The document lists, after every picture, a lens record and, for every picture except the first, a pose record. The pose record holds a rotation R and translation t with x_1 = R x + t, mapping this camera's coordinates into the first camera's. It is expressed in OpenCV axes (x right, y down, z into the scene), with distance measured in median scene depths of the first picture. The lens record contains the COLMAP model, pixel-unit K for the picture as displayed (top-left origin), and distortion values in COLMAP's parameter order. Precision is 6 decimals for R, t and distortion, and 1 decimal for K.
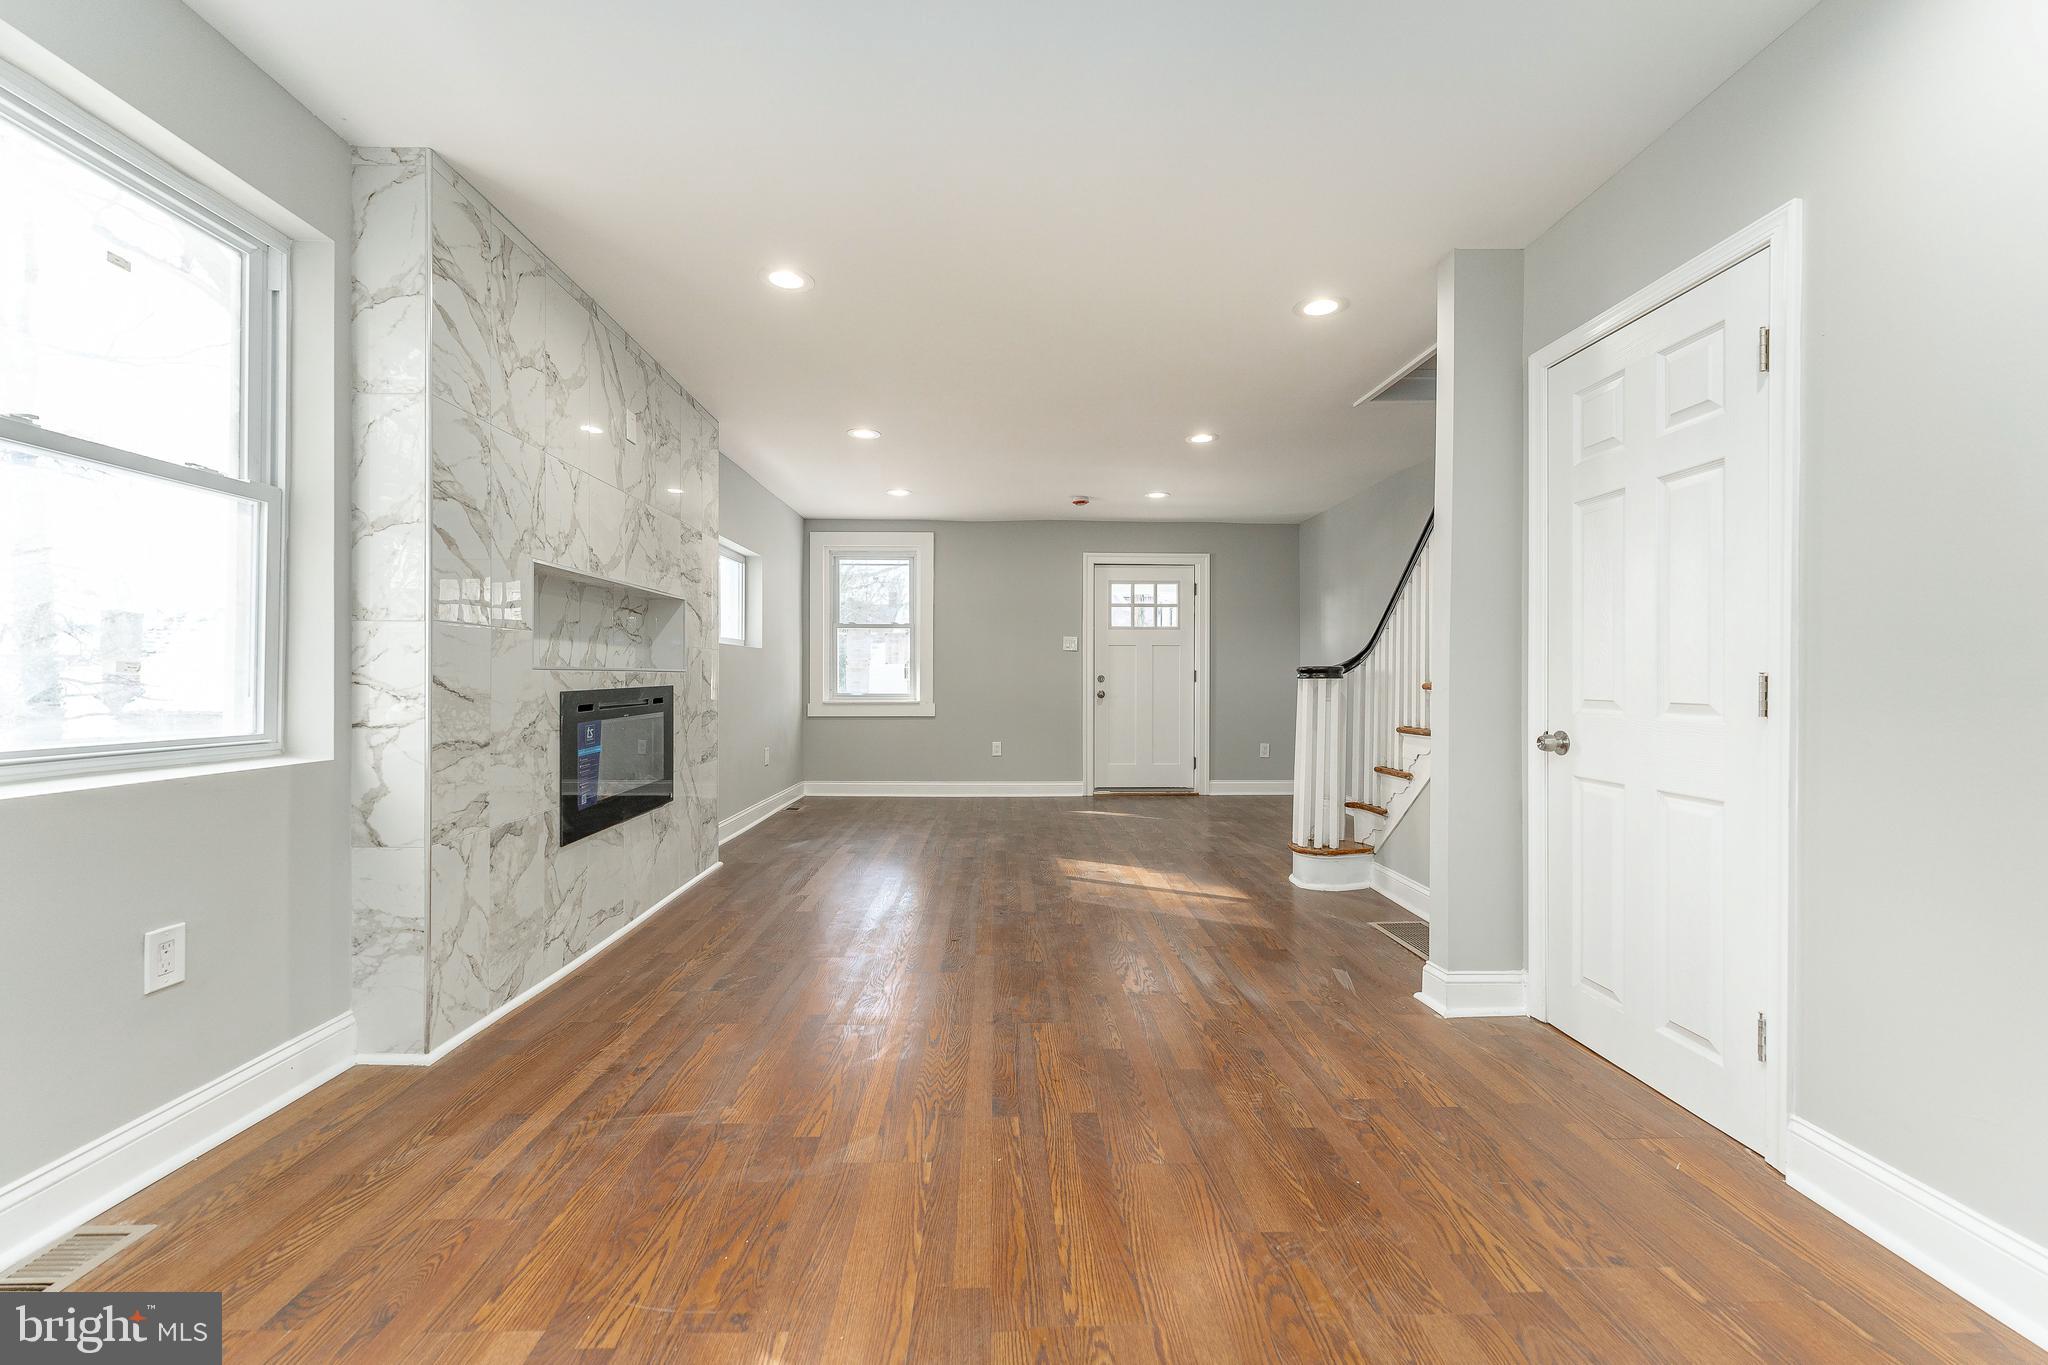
lens RADIAL K [[828.7, 0, 1019.8], [0, 828.7, 683.1], [0, 0, 1]] dist [-0.000104, -0.000108]
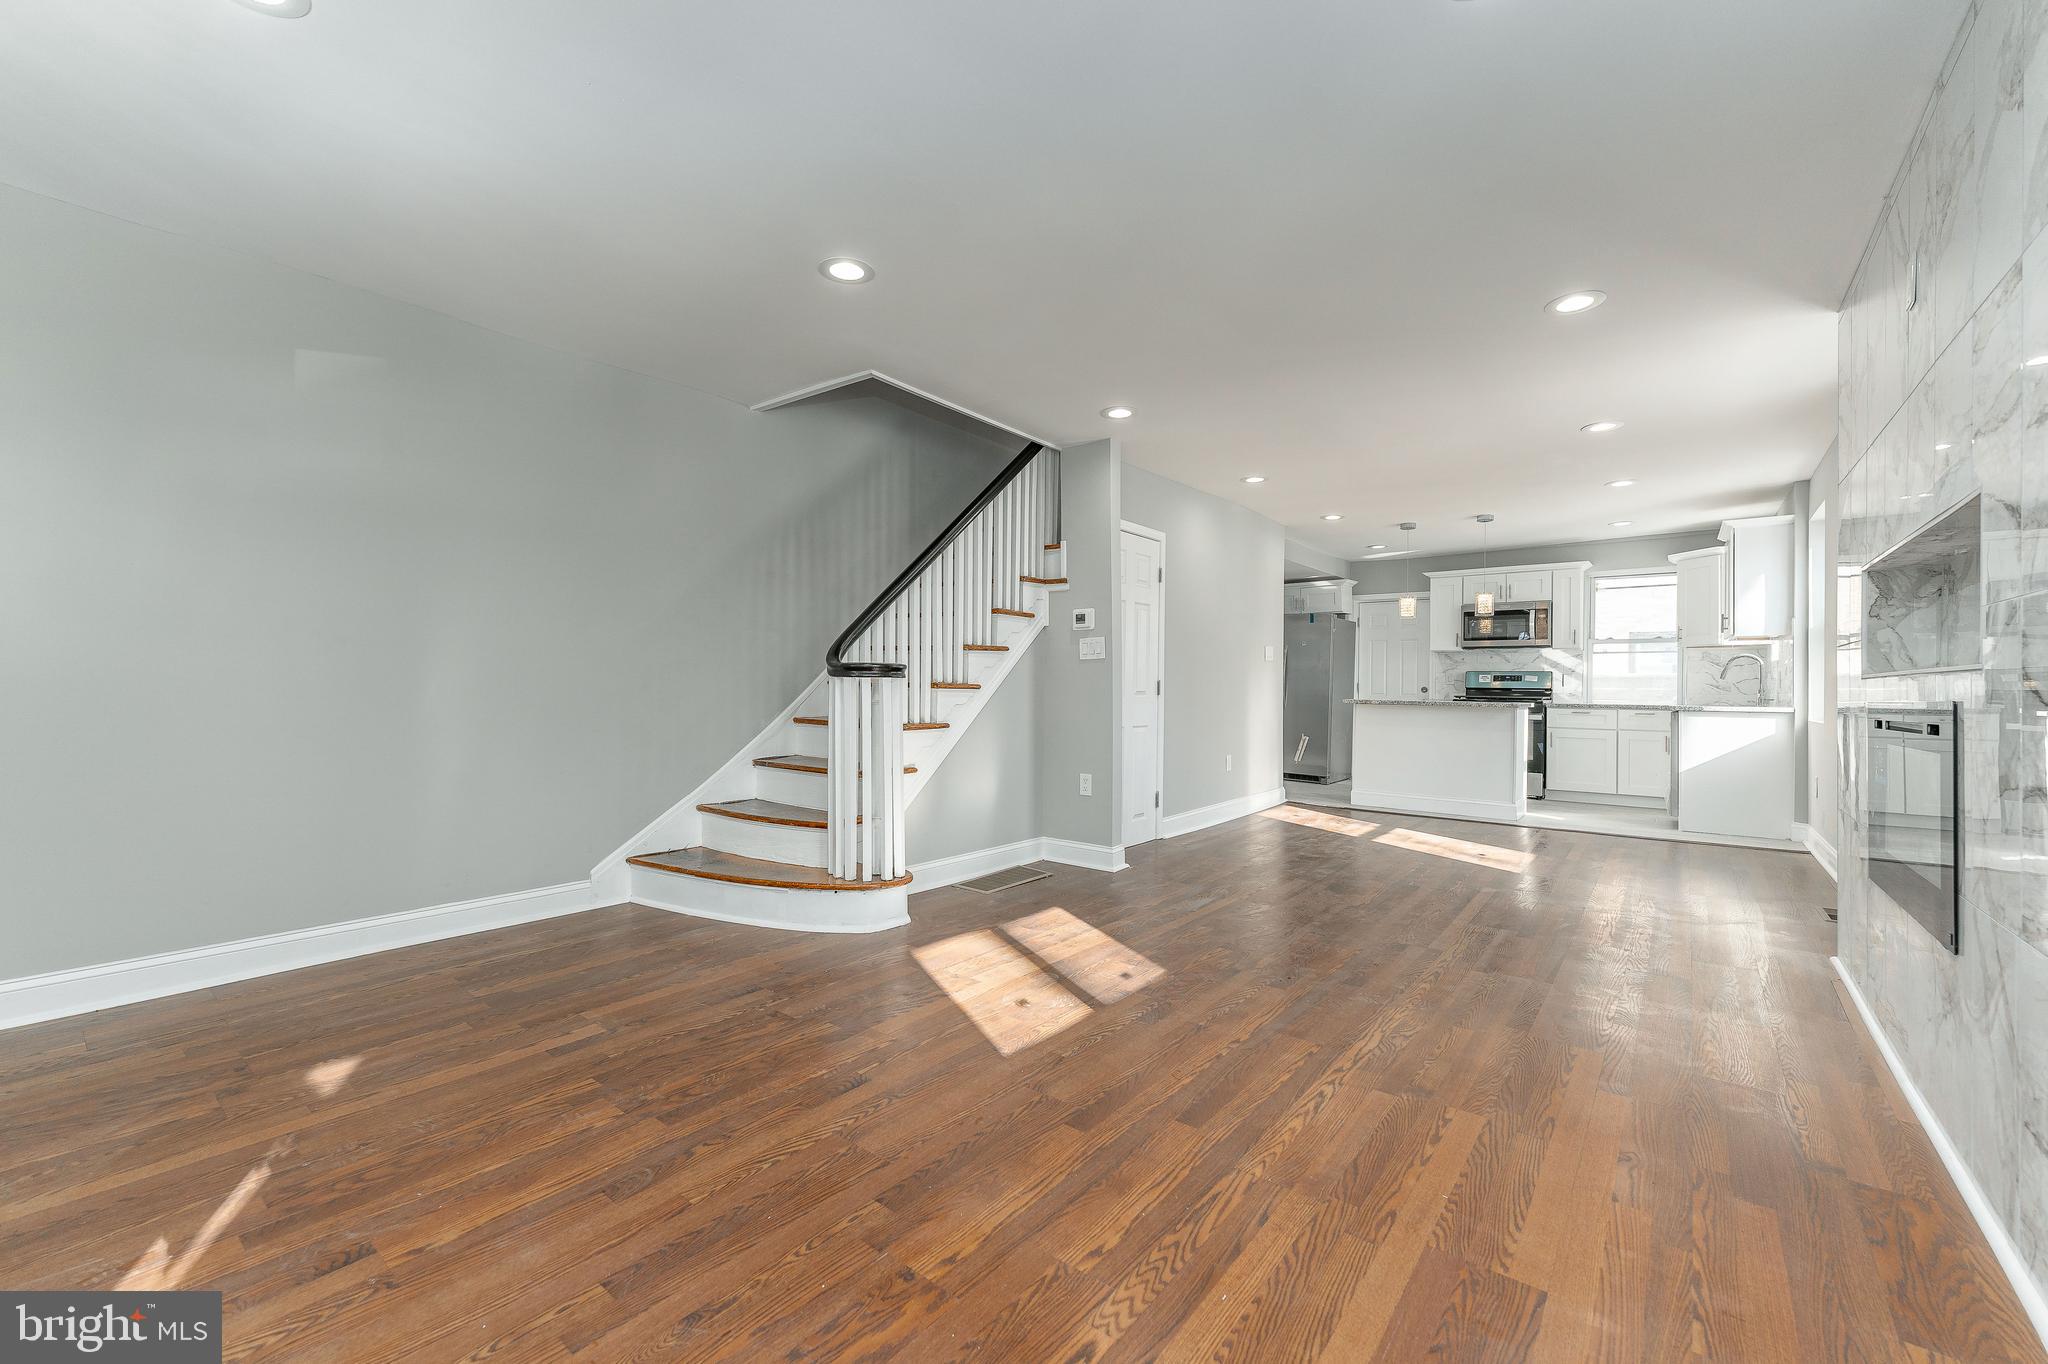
lens RADIAL K [[832.6, 0, 1033.0], [0, 832.6, 685.1], [0, 0, 1]] dist [0.003360, 0.000149]
pose [[-0.770806, -0.009047, 0.637006, -0.377317], [-0.007294, 0.999959, 0.005376, -0.005468], [-0.637028, -0.000502, -0.770840, 1.975002]]
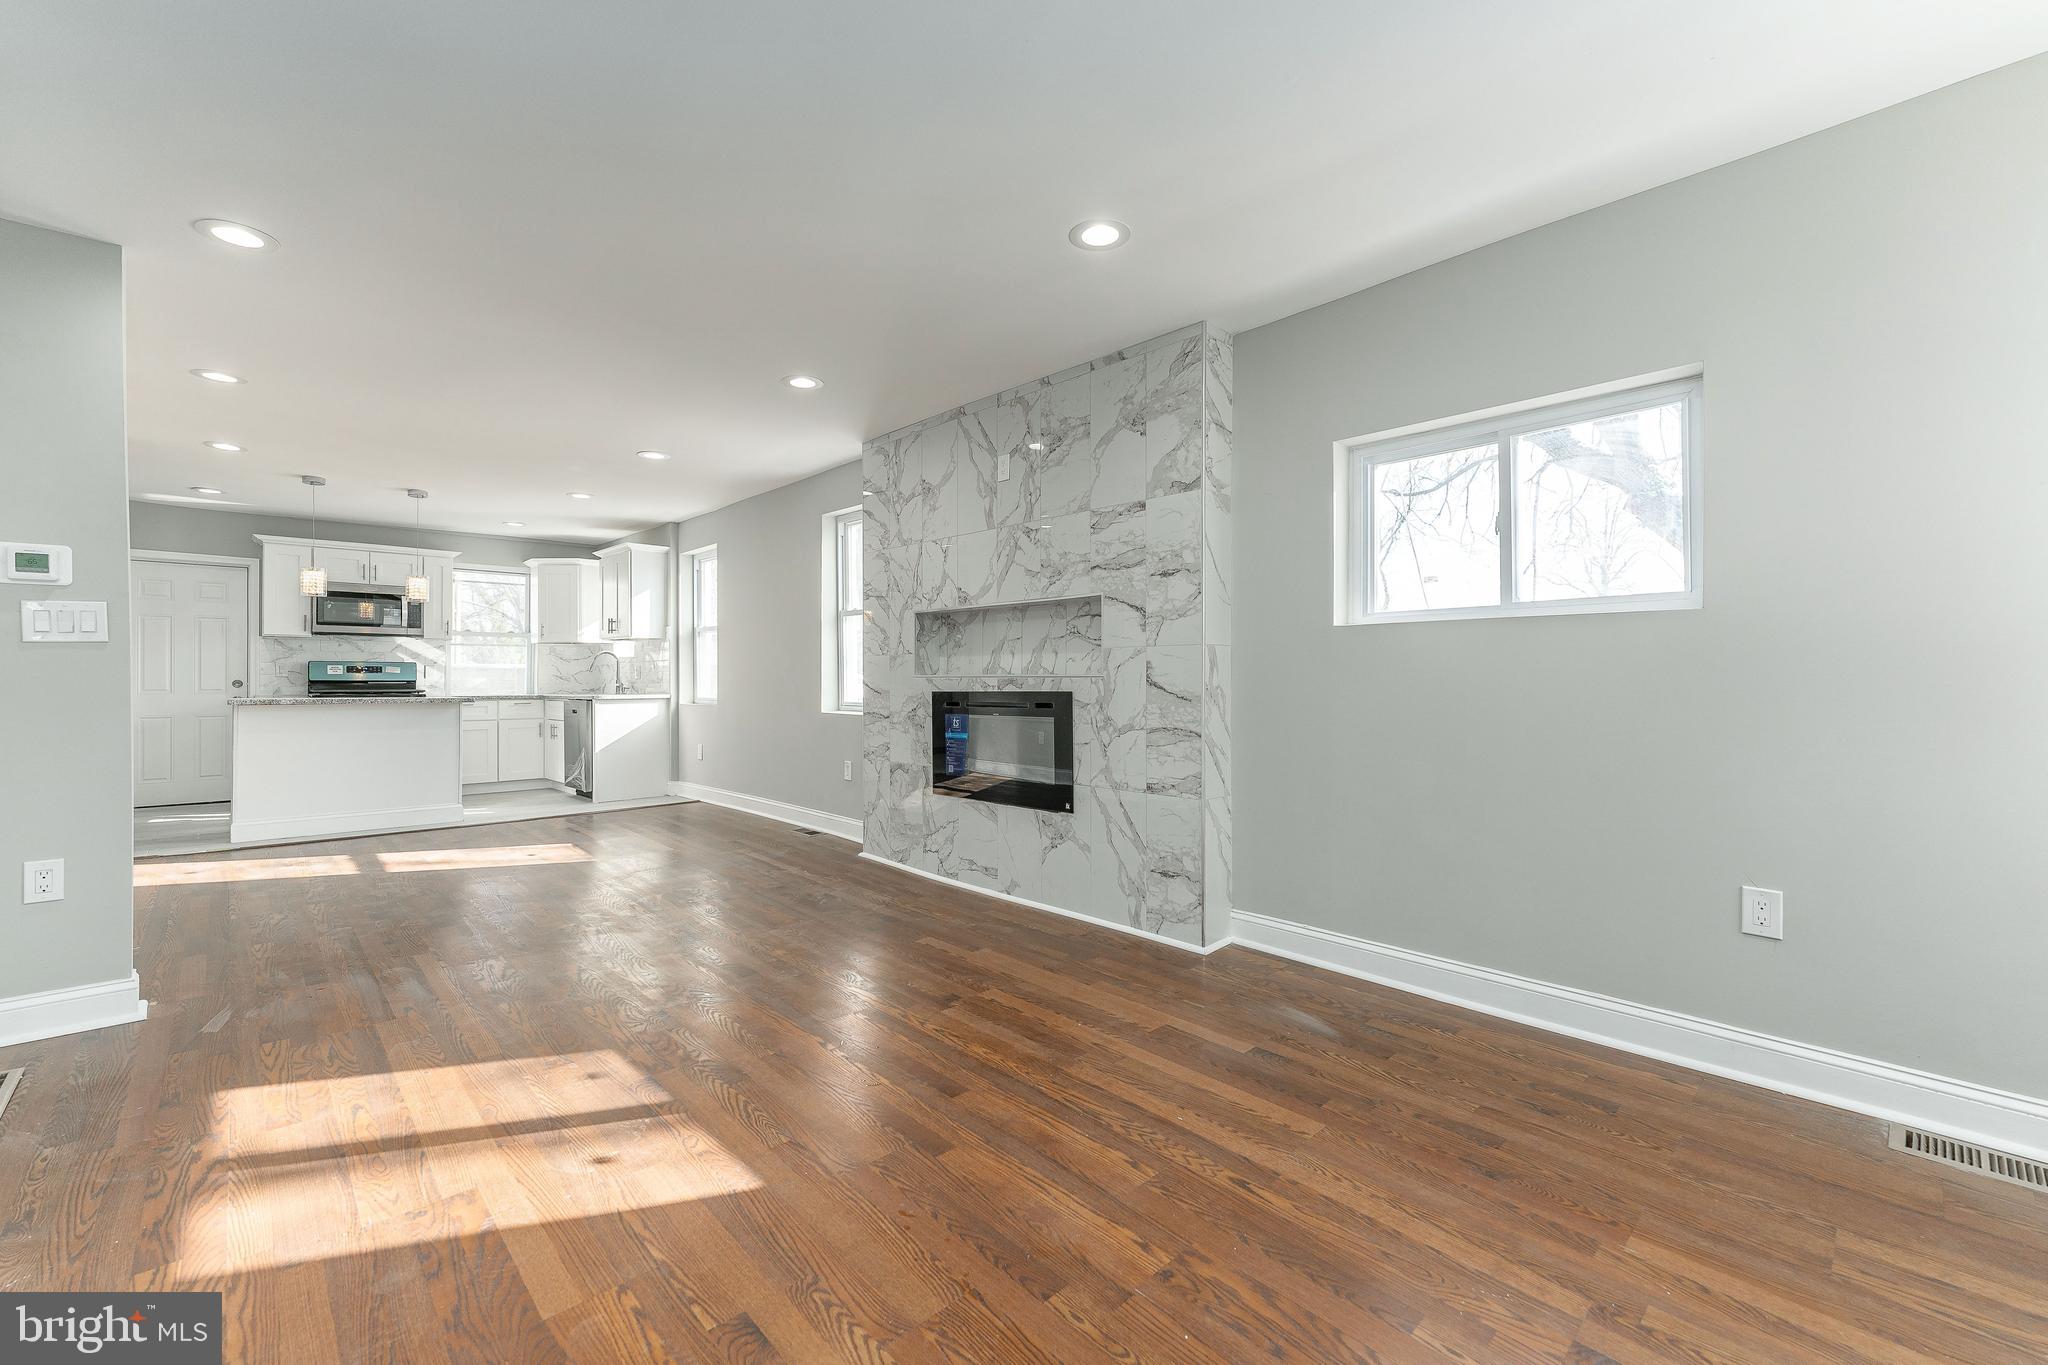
lens RADIAL K [[825.9, 0, 1022.0], [0, 825.9, 679.0], [0, 0, 1]] dist [0.001815, 0.000015]
pose [[-0.742043, -0.002338, -0.670348, 0.302958], [-0.006541, 0.999972, 0.003753, -0.017187], [0.670320, 0.007169, -0.742038, 1.957307]]
